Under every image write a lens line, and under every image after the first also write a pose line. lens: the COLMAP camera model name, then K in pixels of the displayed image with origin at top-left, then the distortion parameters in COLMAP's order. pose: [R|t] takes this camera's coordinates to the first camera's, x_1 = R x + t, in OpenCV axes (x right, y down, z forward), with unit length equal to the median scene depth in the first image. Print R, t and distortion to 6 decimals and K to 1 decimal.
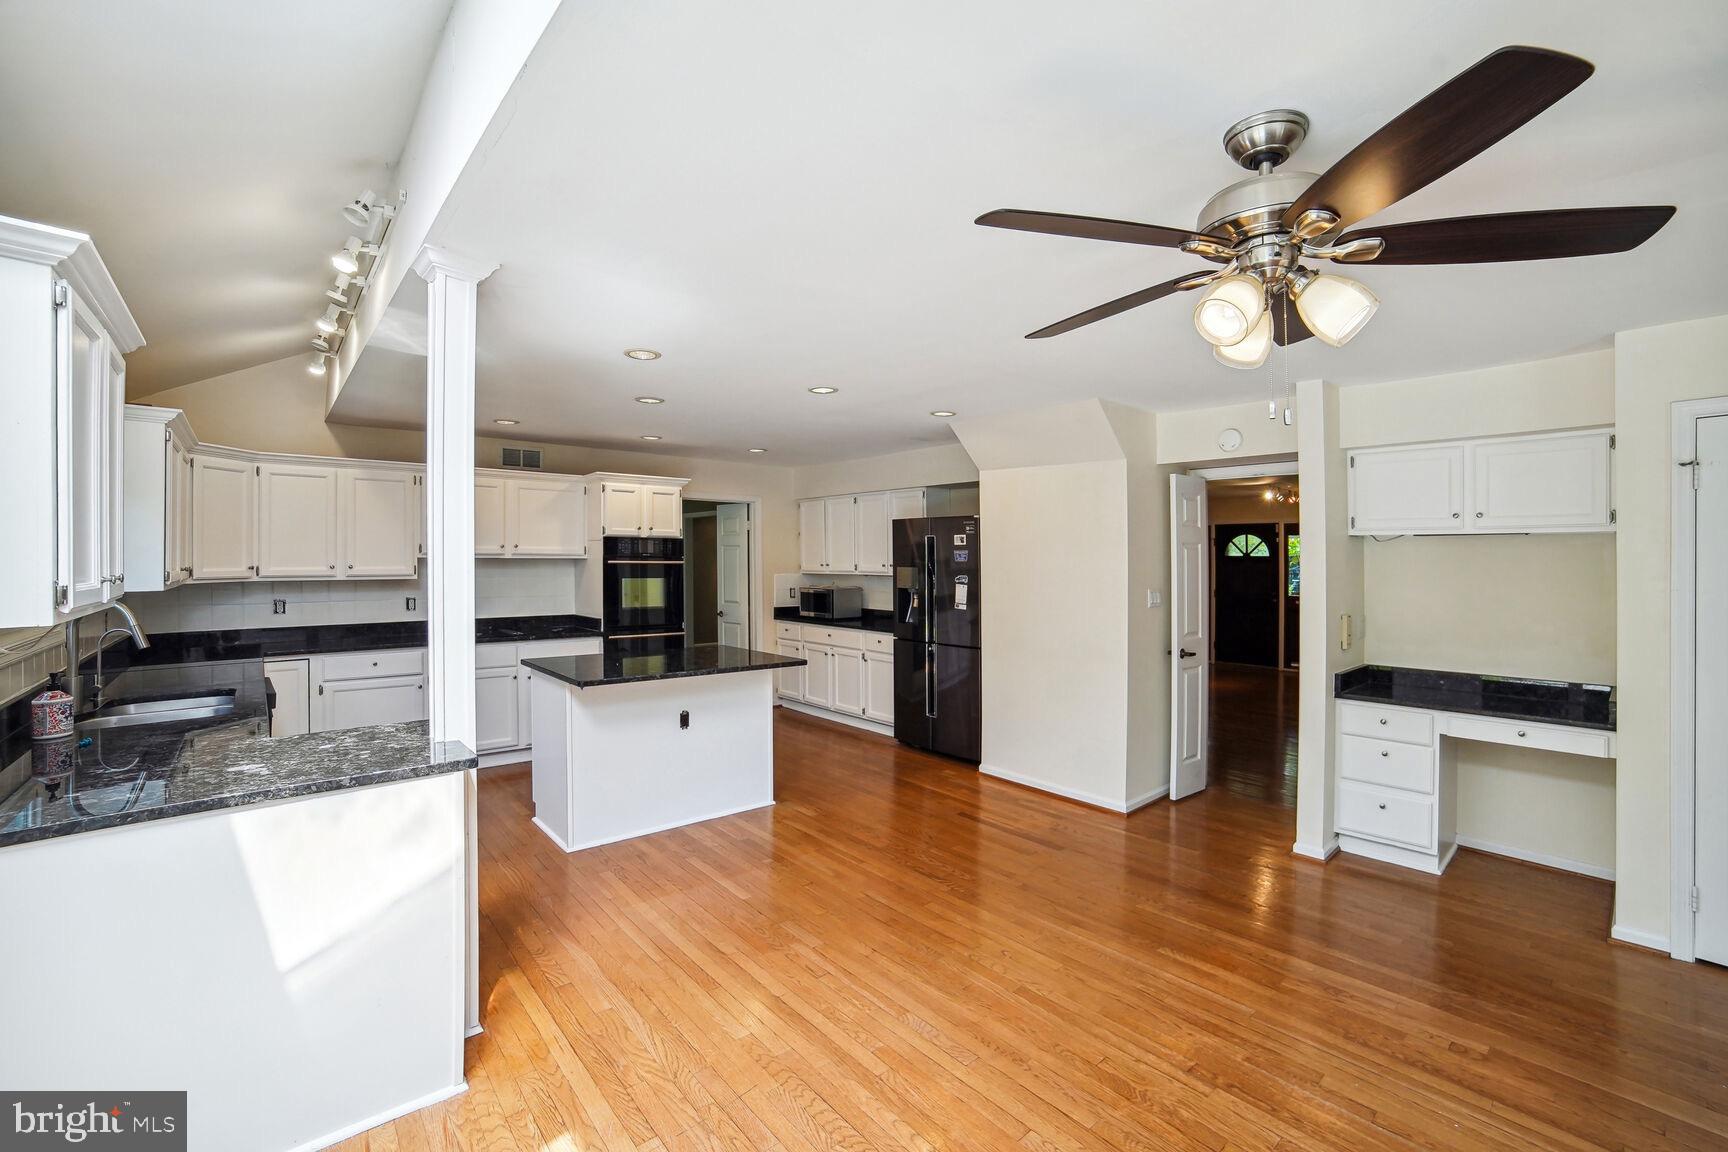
lens RADIAL K [[724.6, 0, 864.0], [0, 724.6, 576.0], [0, 0, 1]] dist [-0.039168, 0.000568]
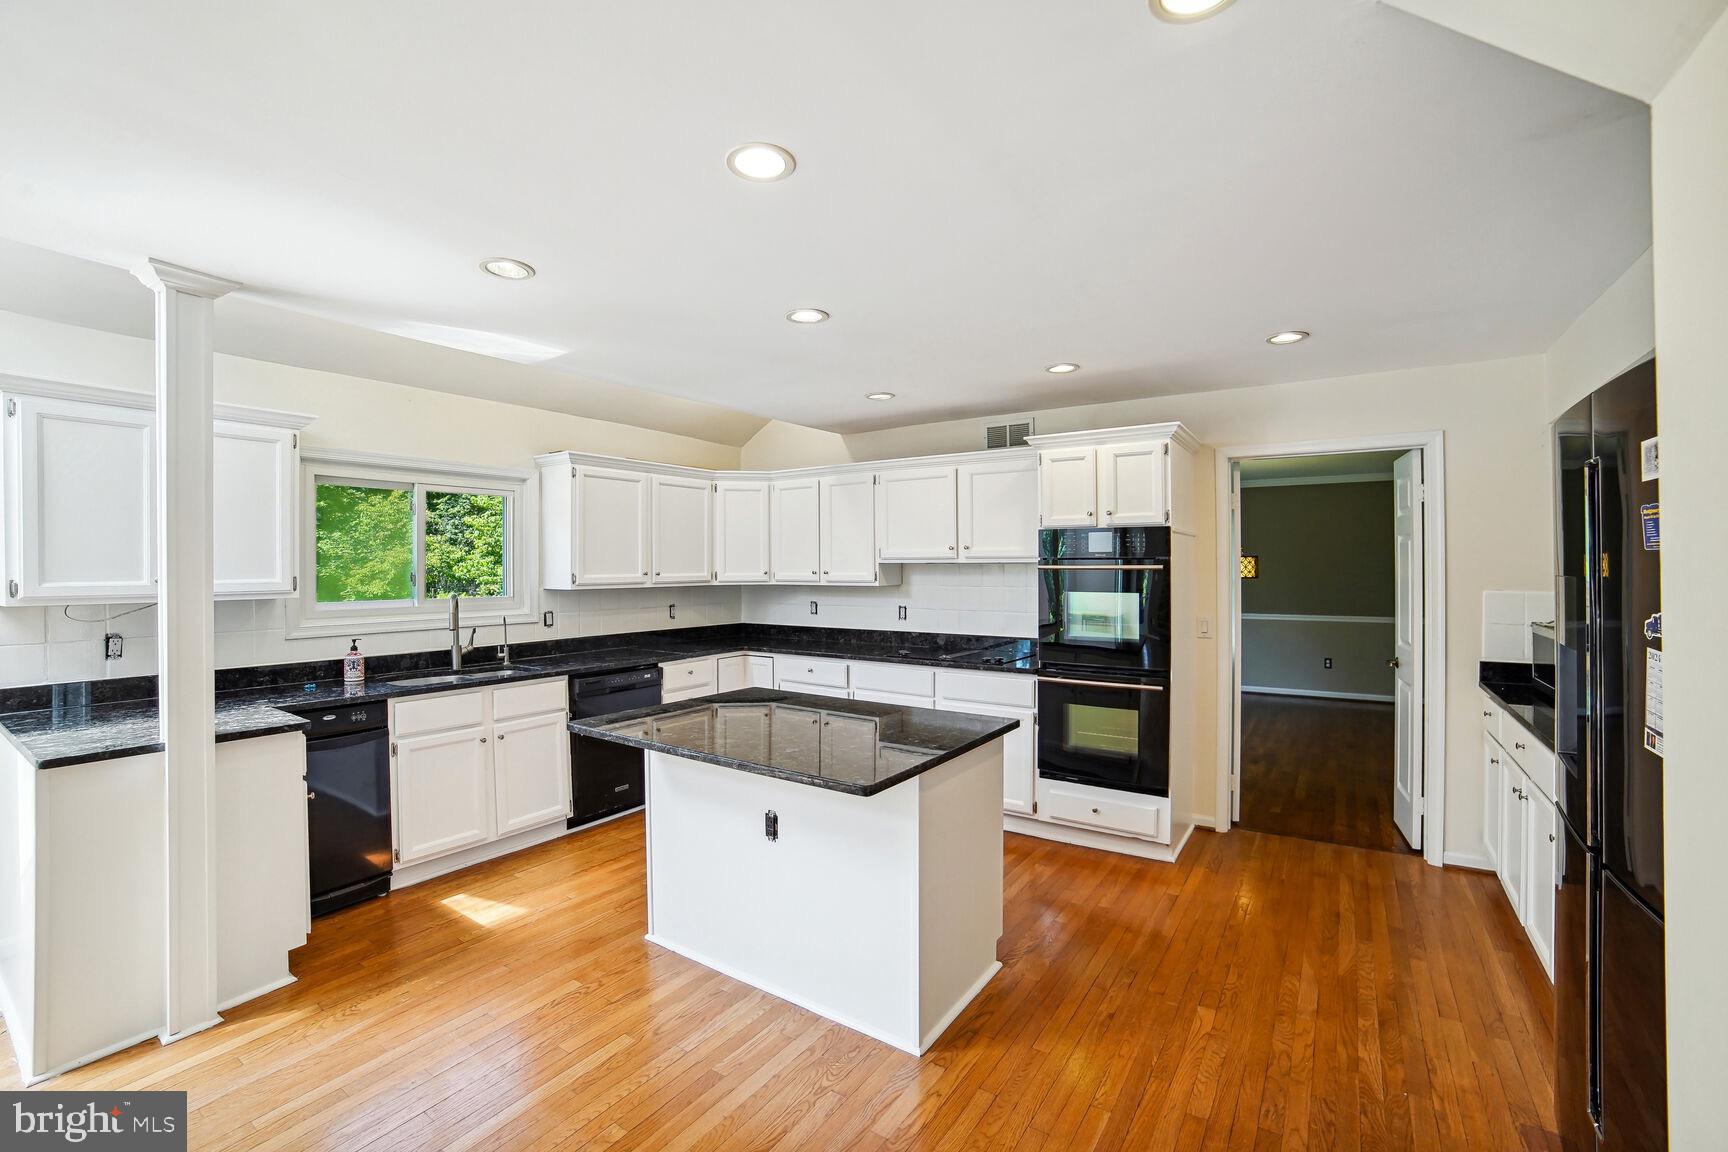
lens RADIAL K [[724.6, 0, 864.0], [0, 724.6, 576.0], [0, 0, 1]] dist [-0.039168, 0.000568]
pose [[0.269478, 0.008301, -0.962971, 0.265997], [-0.009750, 0.999935, 0.005891, -0.013215], [0.962957, 0.007801, 0.269541, 0.664136]]
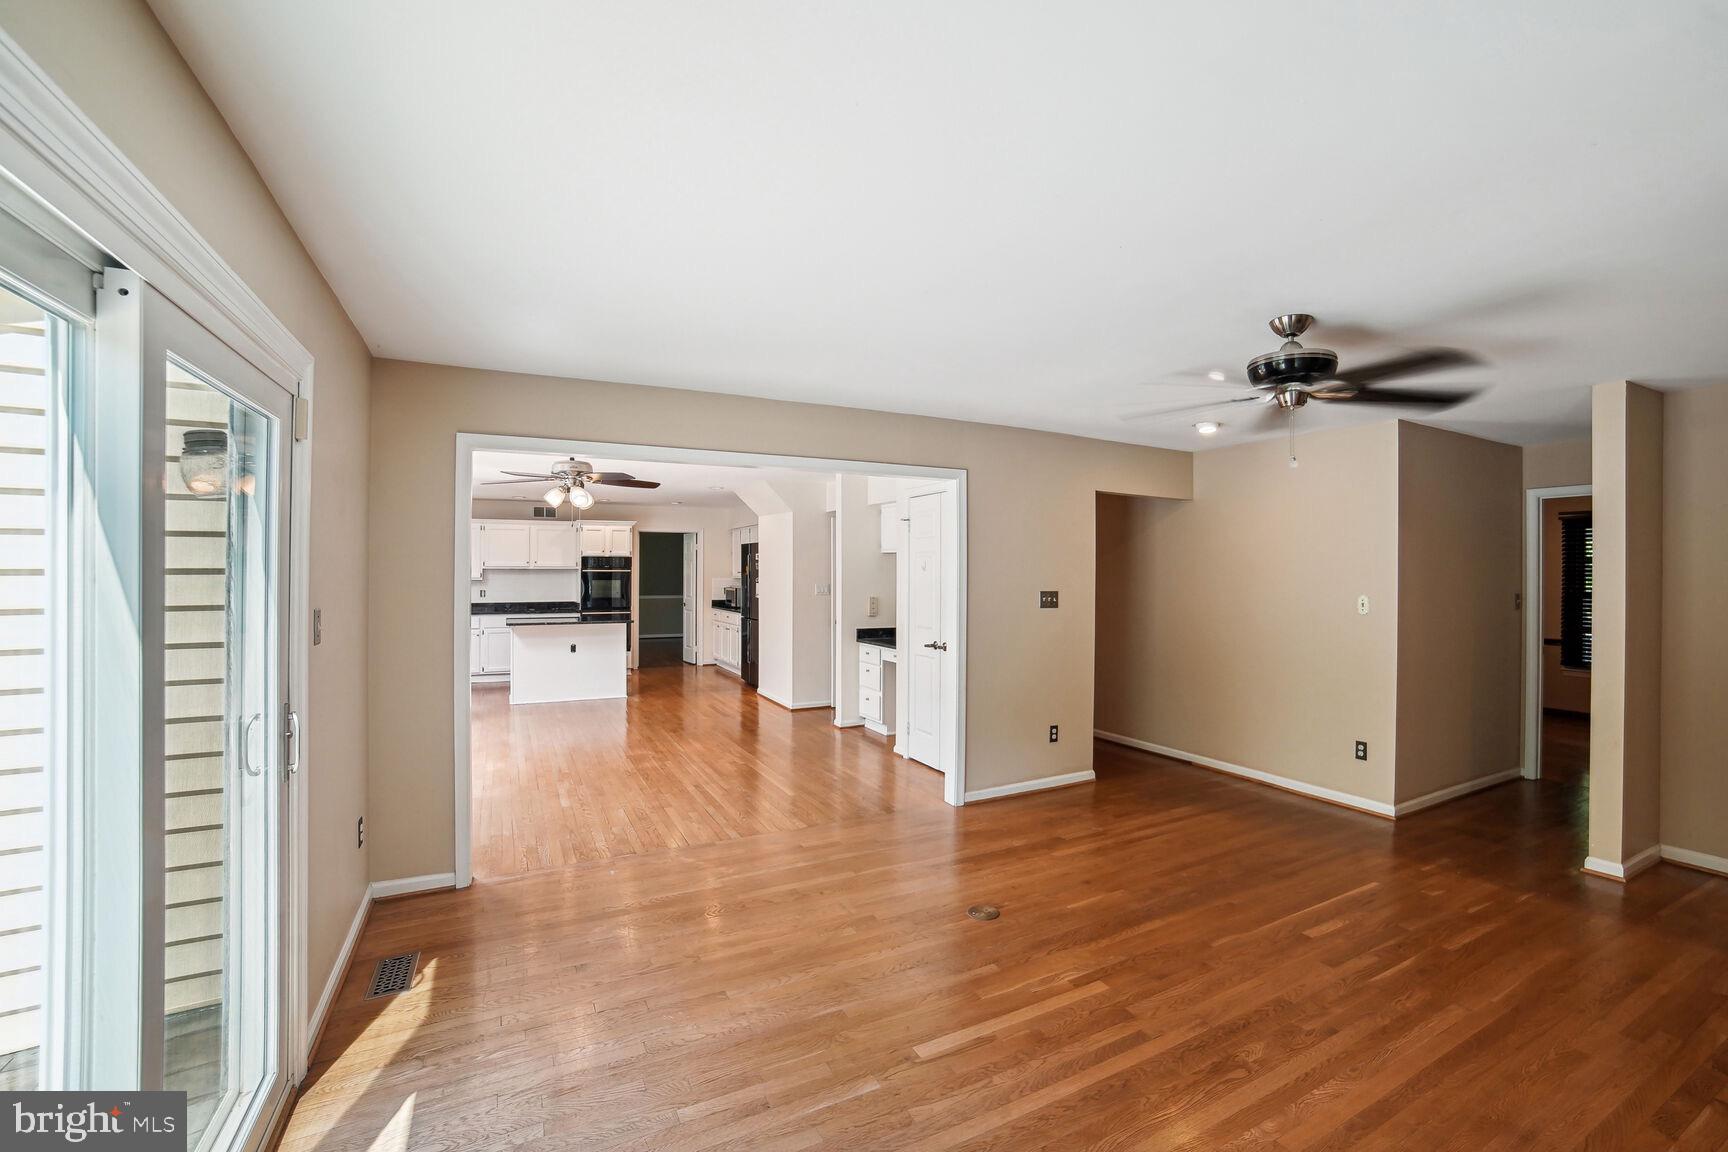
lens RADIAL K [[724.6, 0, 864.0], [0, 724.6, 576.0], [0, 0, 1]] dist [-0.039168, 0.000568]
pose [[0.969567, -0.001976, -0.244817, 0.752051], [-0.001971, 0.999872, -0.015877, 0.020378], [0.244817, 0.015877, 0.969439, -0.548350]]
